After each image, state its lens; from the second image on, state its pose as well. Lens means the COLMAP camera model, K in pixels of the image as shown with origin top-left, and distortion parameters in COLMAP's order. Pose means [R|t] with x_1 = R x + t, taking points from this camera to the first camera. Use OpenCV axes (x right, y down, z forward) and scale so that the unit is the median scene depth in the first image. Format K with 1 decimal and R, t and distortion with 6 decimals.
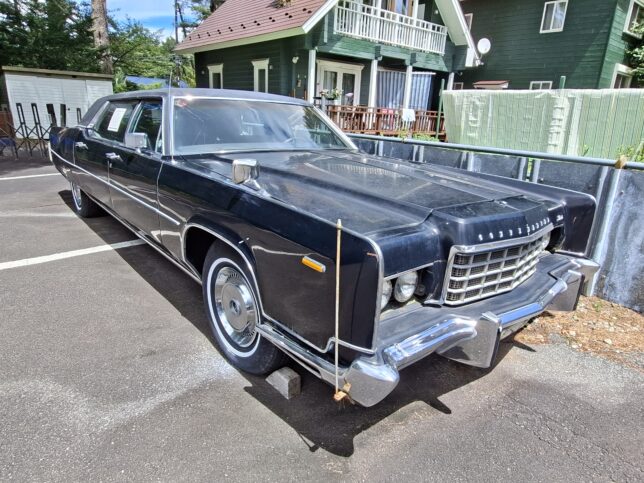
lens RADIAL K [[398.9, 0, 322.1], [0, 398.9, 230.5], [0, 0, 1]] dist [-0.002651, -0.002721]
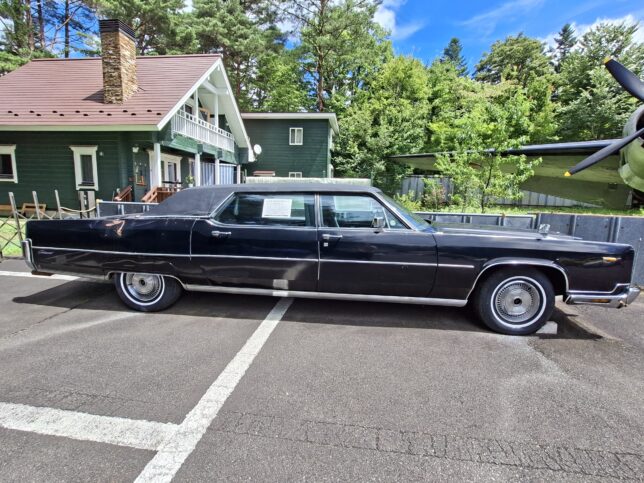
lens RADIAL K [[286.4, 0, 322.0], [0, 286.4, 241.5], [0, 0, 1]] dist [-0.003595, -0.000238]
pose [[0.746169, -0.129237, 0.653092, -0.216637], [0.198727, 0.979492, -0.033222, -0.028655], [-0.635404, 0.154576, 0.756550, 0.062069]]
